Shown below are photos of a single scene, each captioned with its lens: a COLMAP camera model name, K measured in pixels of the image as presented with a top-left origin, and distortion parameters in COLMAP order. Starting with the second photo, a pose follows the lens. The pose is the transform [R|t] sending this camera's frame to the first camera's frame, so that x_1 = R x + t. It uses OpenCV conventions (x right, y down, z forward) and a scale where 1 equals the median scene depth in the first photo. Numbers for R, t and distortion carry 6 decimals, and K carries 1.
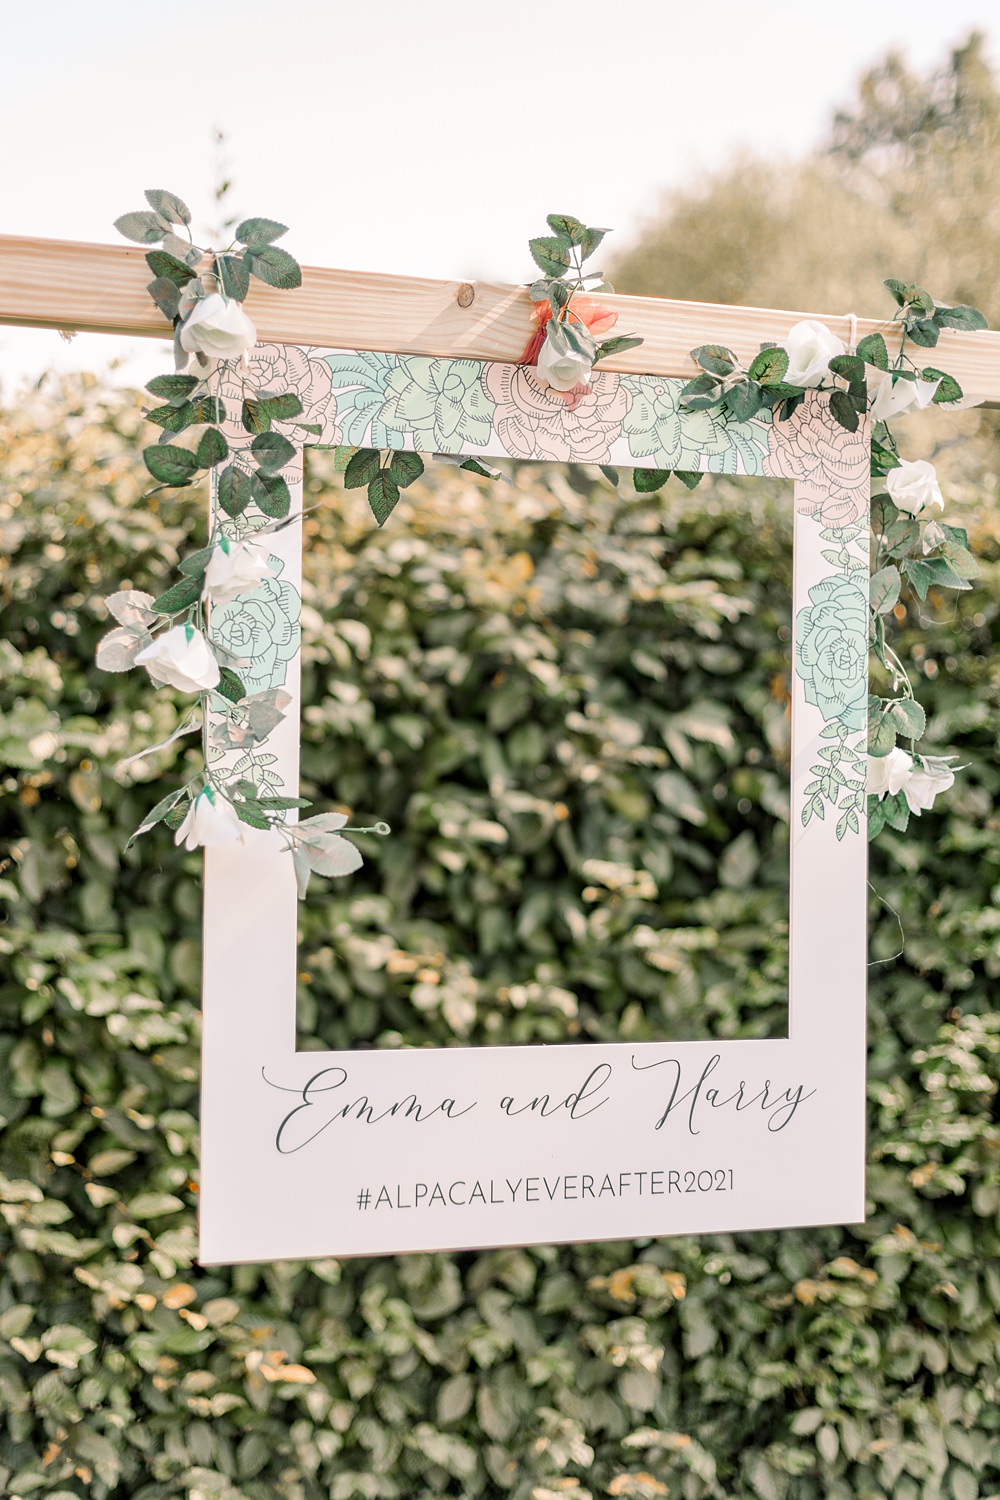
lens RADIAL K [[2240.4, 0, 501.0], [0, 2240.4, 755.1], [0, 0, 1]] dist [0.009009, 0.000000]
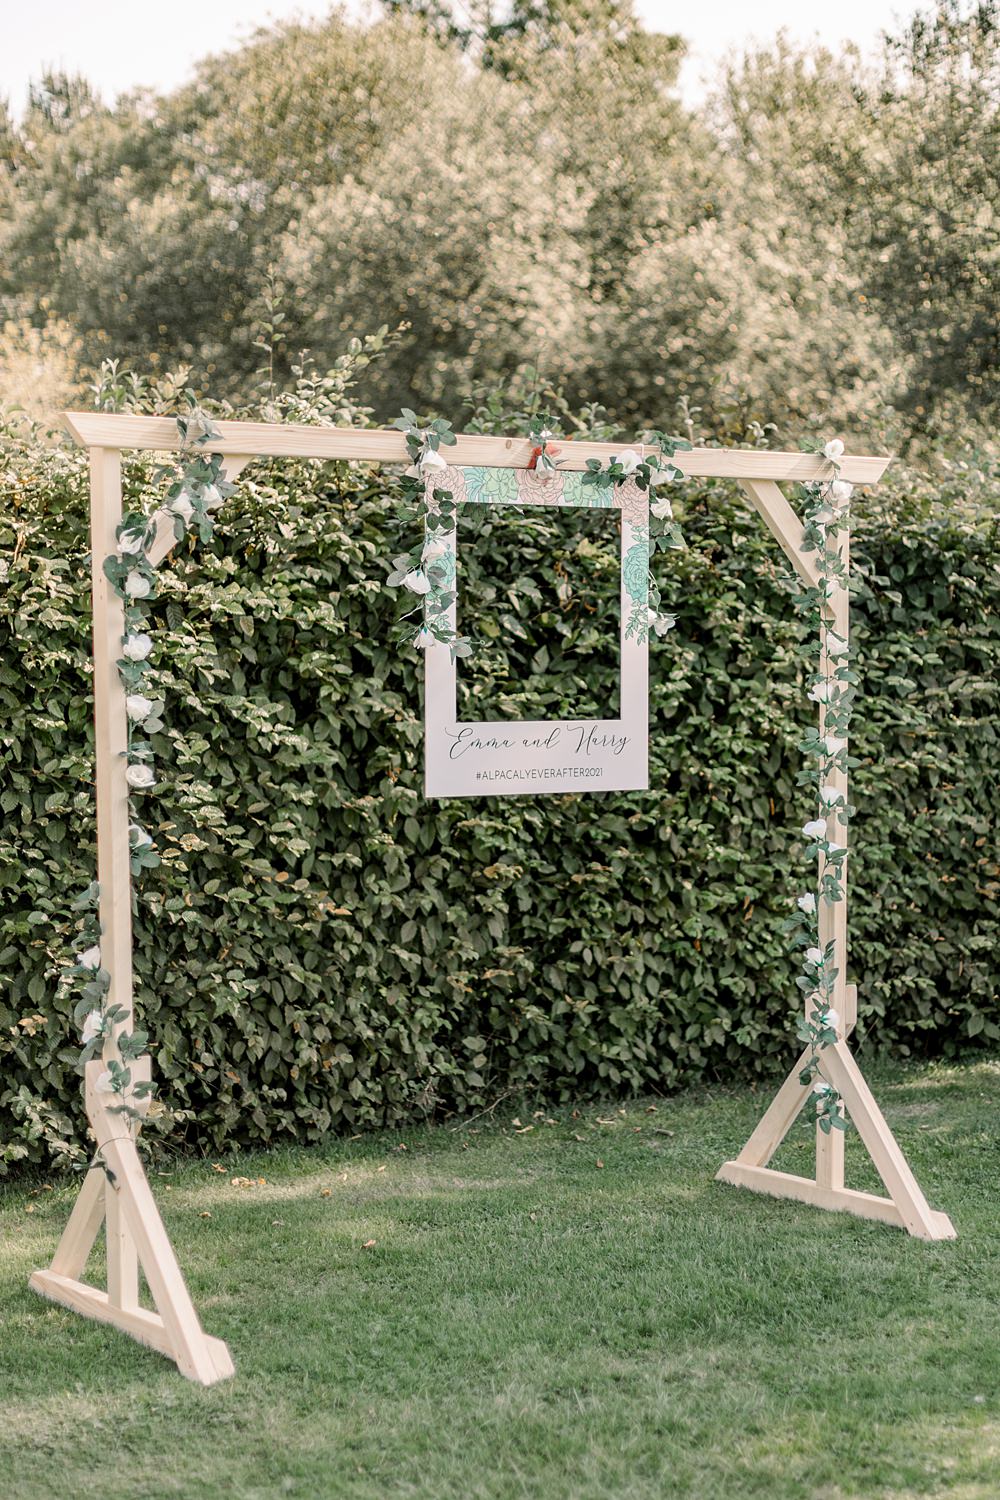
lens RADIAL K [[2240.4, 0, 500.4], [0, 2240.4, 748.7], [0, 0, 1]] dist [0.009009, 0.000000]
pose [[0.984351, -0.019318, 0.175156, -0.273538], [0.005522, 0.996866, 0.078911, -0.028484], [-0.176131, -0.076709, 0.981373, -0.908592]]
